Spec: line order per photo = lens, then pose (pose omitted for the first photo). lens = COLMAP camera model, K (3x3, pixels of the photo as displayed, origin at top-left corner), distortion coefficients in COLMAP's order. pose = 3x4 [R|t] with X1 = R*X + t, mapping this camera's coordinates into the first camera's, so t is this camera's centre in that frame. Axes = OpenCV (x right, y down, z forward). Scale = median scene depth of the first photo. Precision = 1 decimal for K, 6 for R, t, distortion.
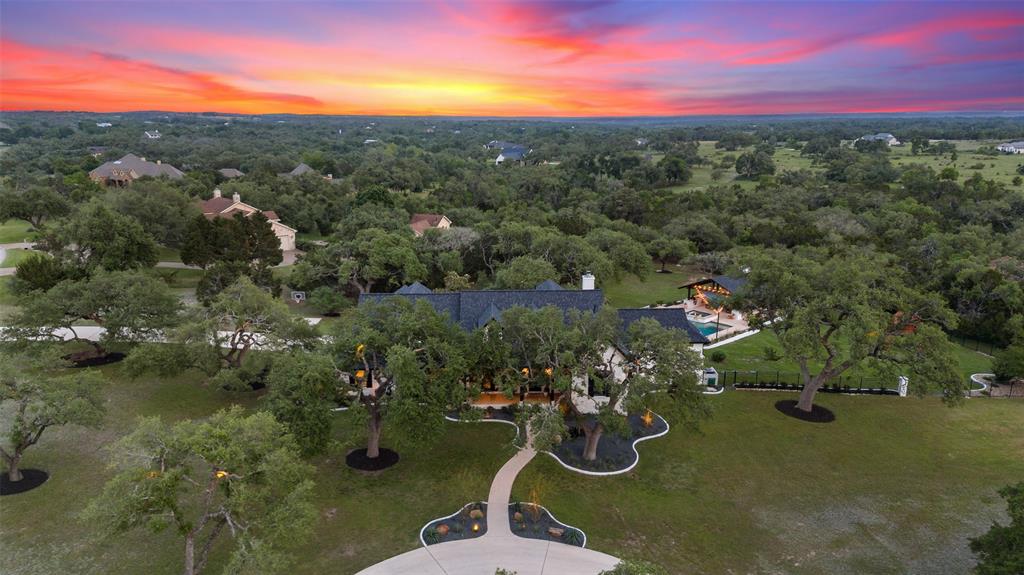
lens RADIAL K [[746.4, 0, 512.0], [0, 746.4, 287.5], [0, 0, 1]] dist [0.067817, -0.002906]
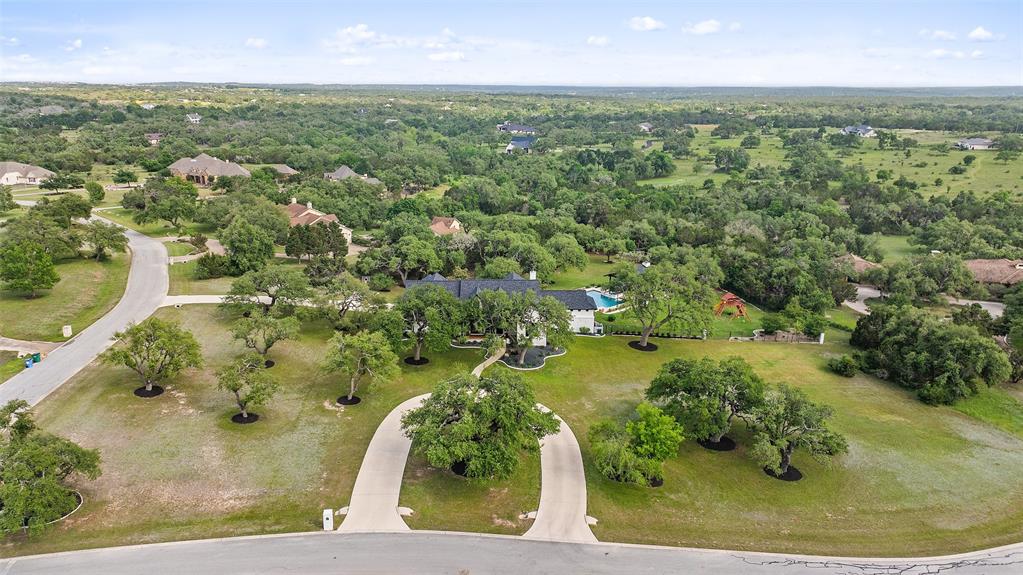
lens RADIAL K [[721.7, 0, 511.5], [0, 721.7, 287.5], [0, 0, 1]] dist [-0.001958, -0.000057]
pose [[0.999758, 0.012993, -0.017775, 0.052052], [-0.012326, 0.999234, 0.037135, -0.026124], [0.018244, -0.036907, 0.999152, -0.462607]]
